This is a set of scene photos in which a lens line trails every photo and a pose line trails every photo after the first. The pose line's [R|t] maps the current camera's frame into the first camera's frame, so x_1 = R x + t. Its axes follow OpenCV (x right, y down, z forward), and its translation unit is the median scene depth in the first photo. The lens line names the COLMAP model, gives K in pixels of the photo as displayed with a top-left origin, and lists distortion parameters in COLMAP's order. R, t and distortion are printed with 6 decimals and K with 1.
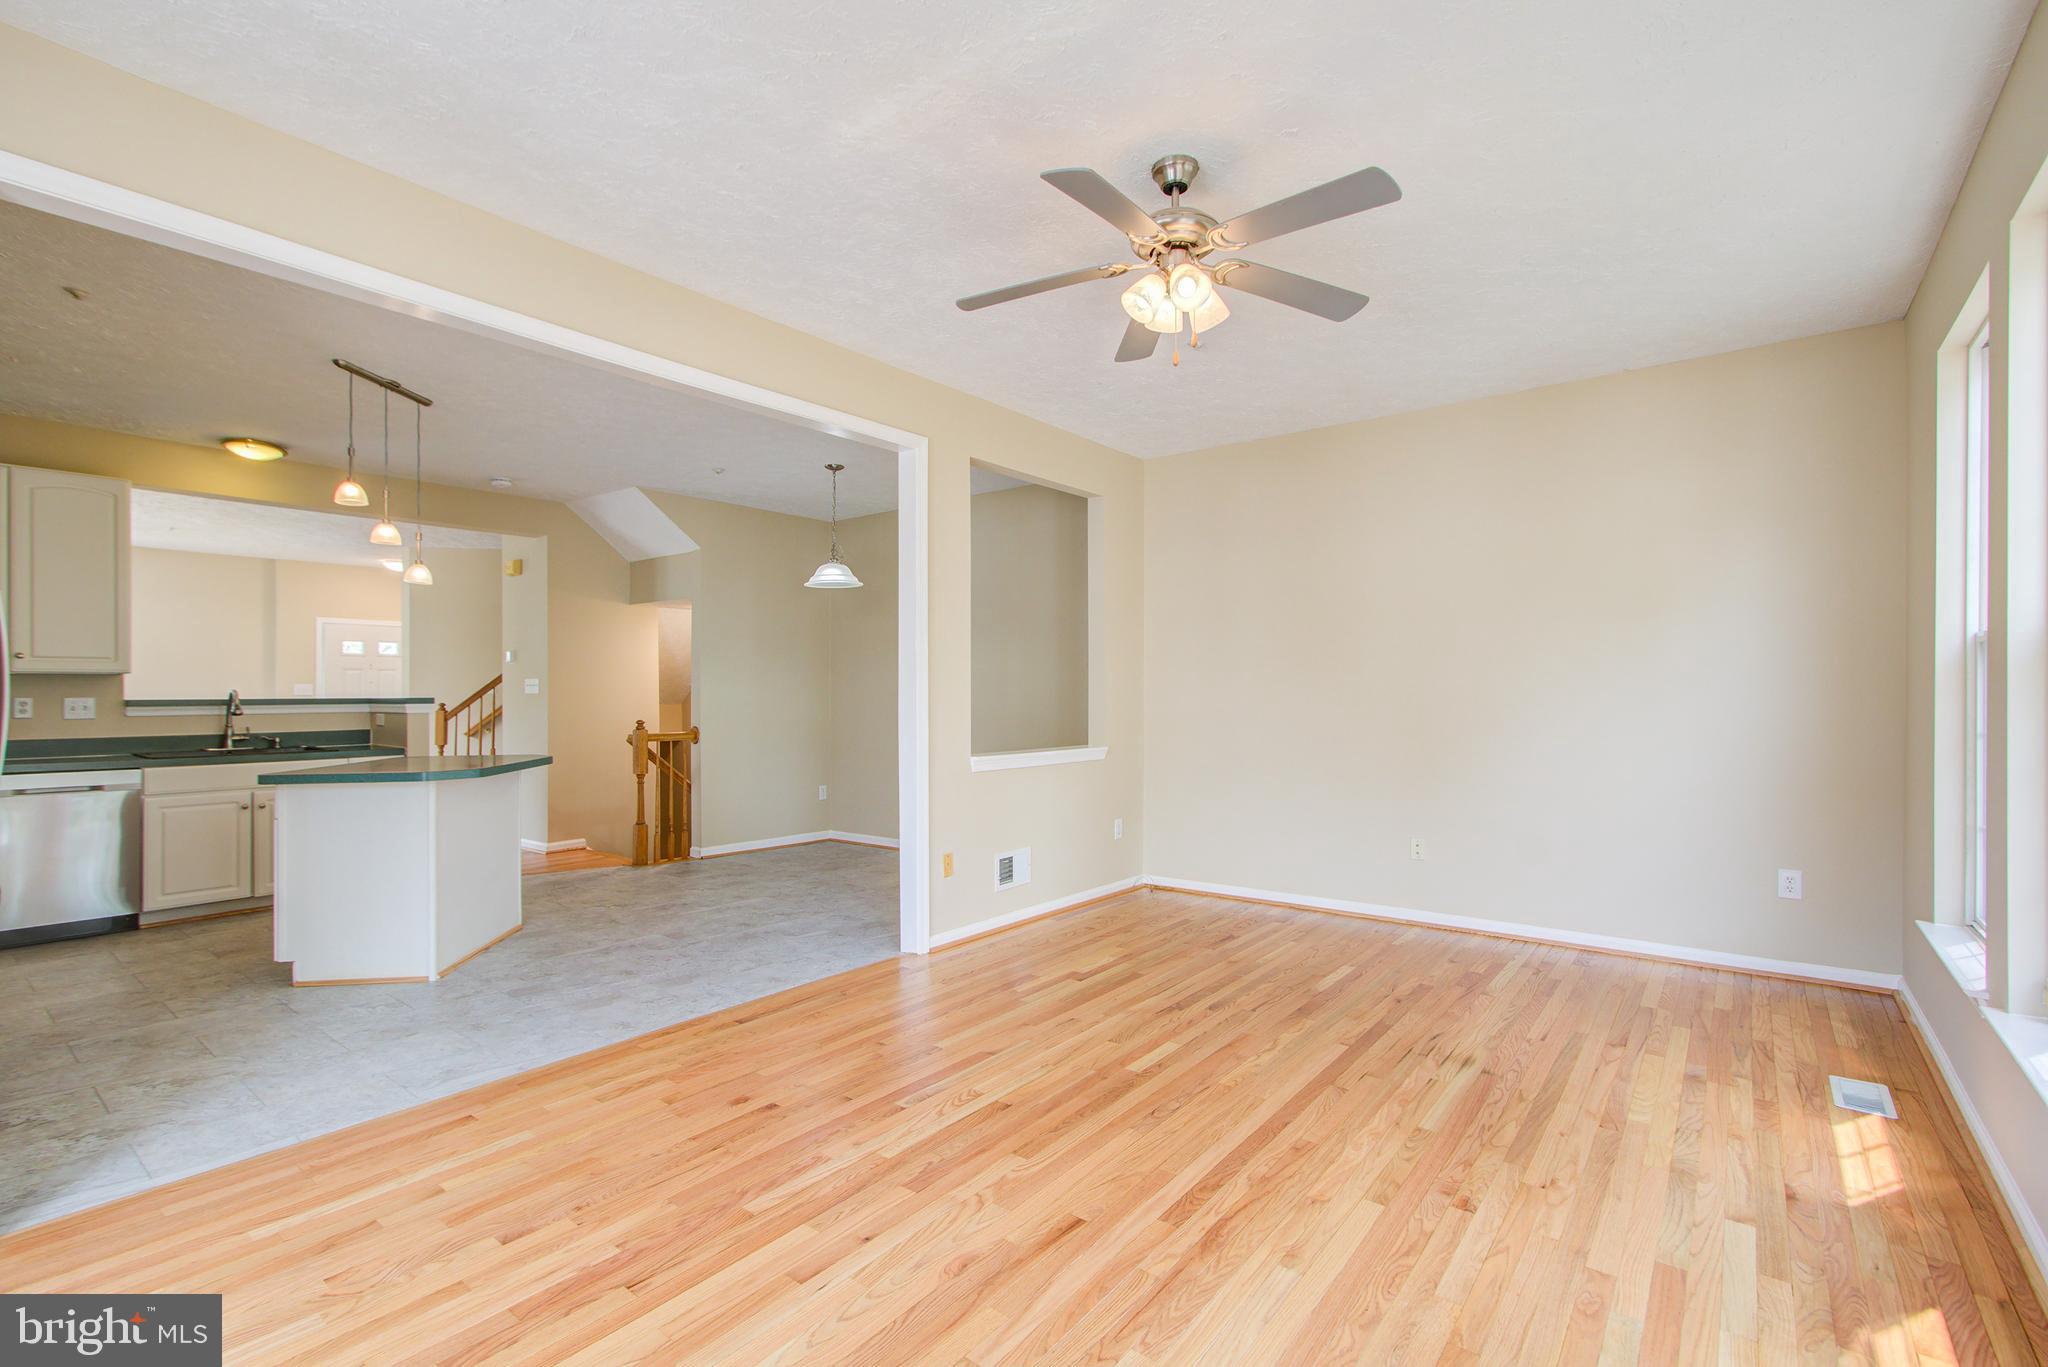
lens RADIAL K [[933.7, 0, 1006.4], [0, 933.7, 691.6], [0, 0, 1]] dist [-0.008513, 0.004941]
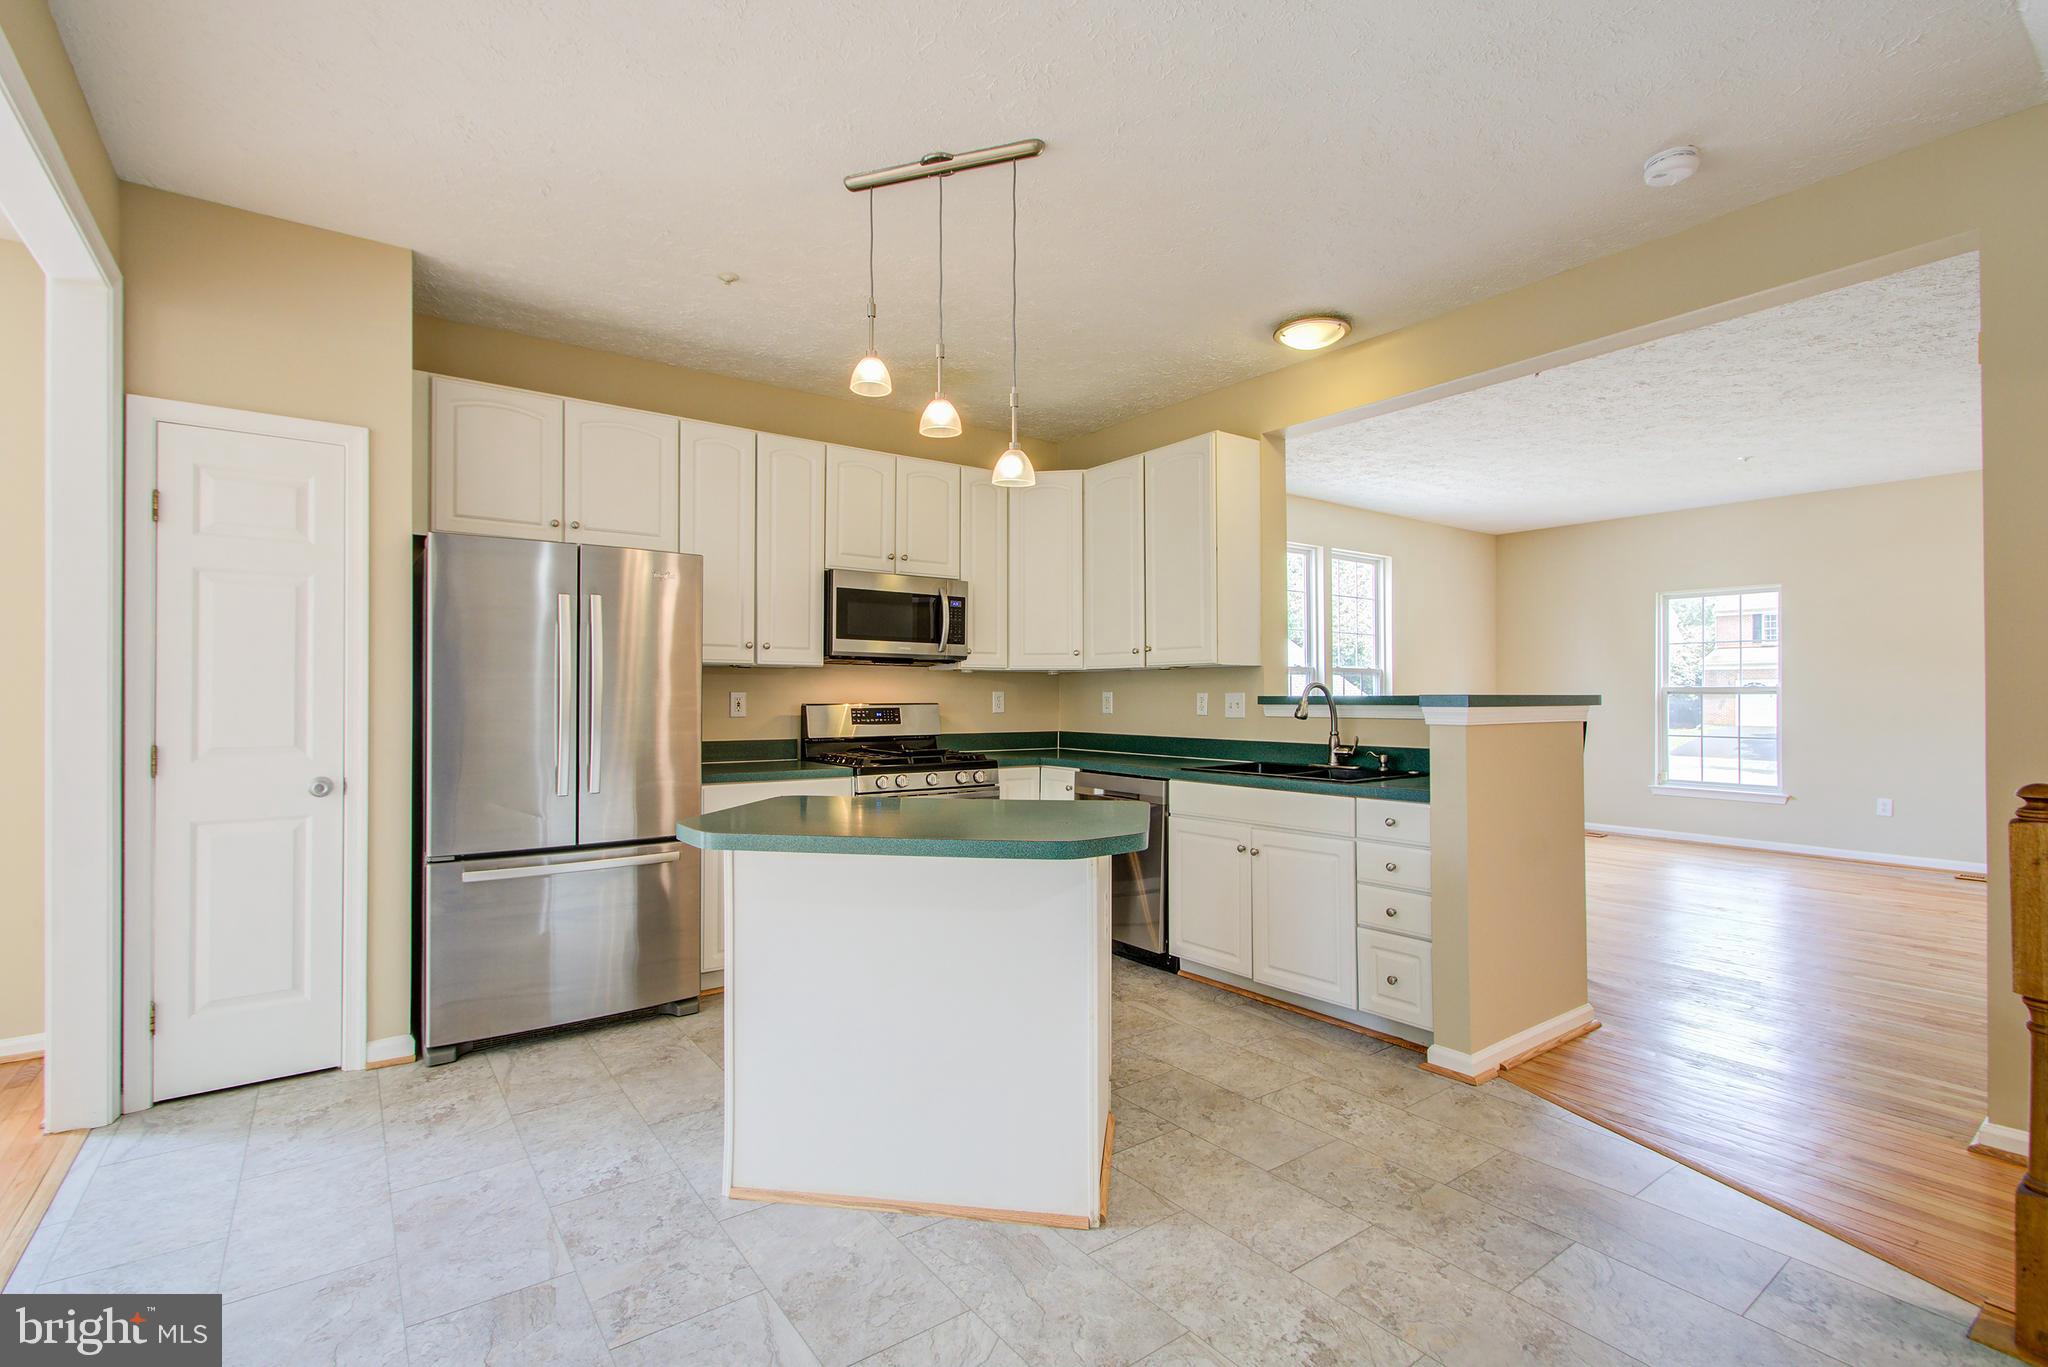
lens RADIAL K [[933.7, 0, 1014.5], [0, 933.7, 686.2], [0, 0, 1]] dist [-0.008513, 0.004941]
pose [[-0.257731, -0.005903, -0.966199, -0.116149], [0.002608, 0.999973, -0.006805, 0.006904], [0.966213, -0.004274, -0.257708, 1.326896]]
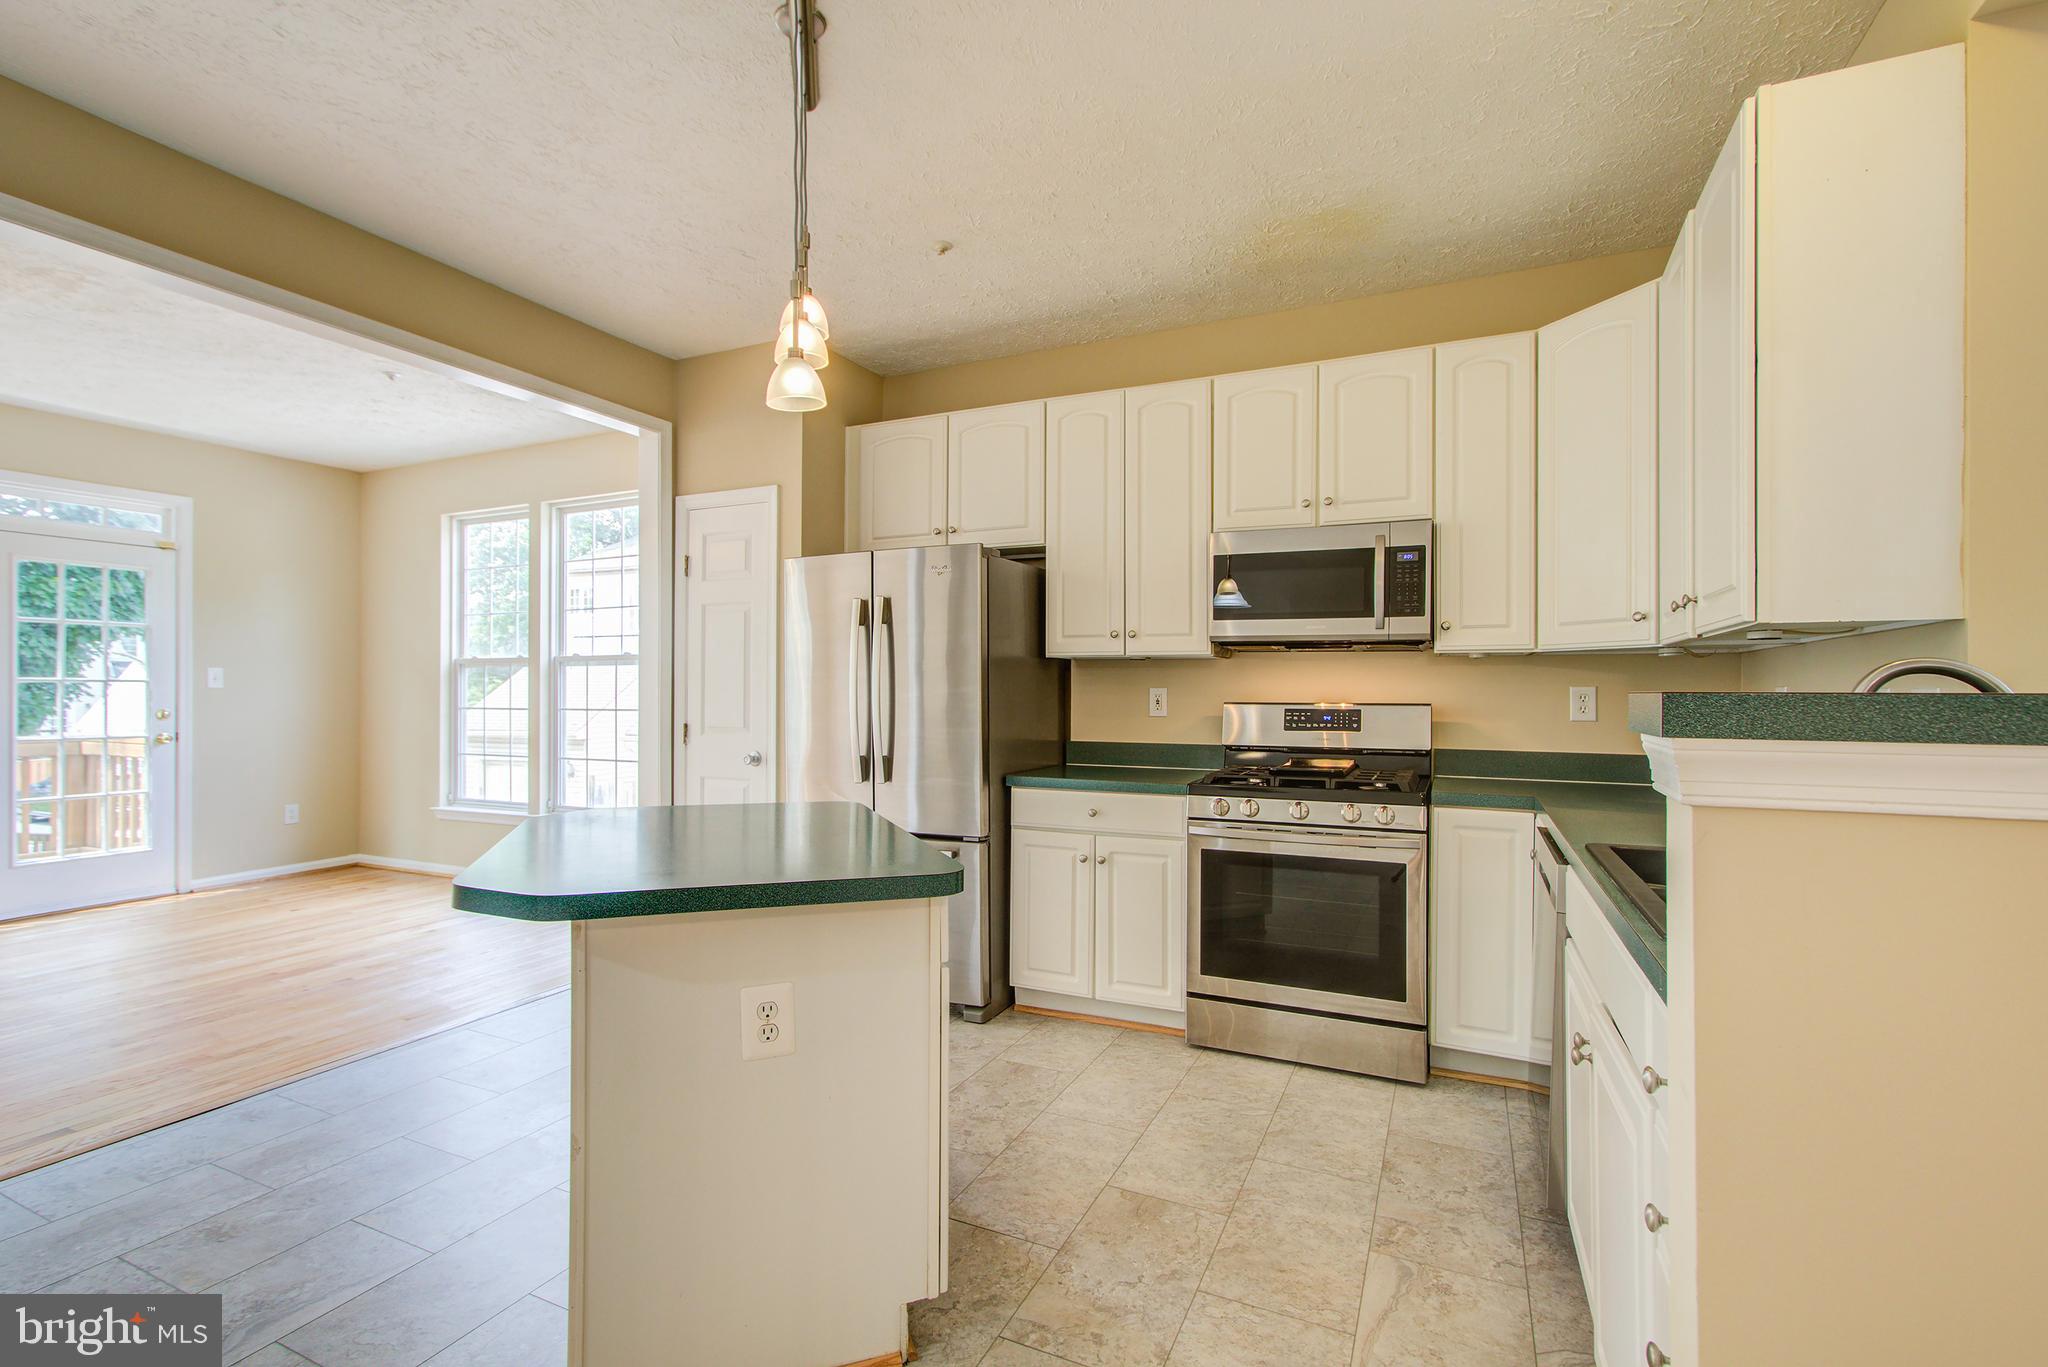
lens RADIAL K [[933.7, 0, 998.4], [0, 933.7, 684.9], [0, 0, 1]] dist [-0.008513, 0.004941]
pose [[-0.973277, 0.000317, -0.229633, -0.723847], [0.001521, 0.999986, -0.005064, 0.007231], [0.229628, -0.005278, -0.973264, 1.639268]]
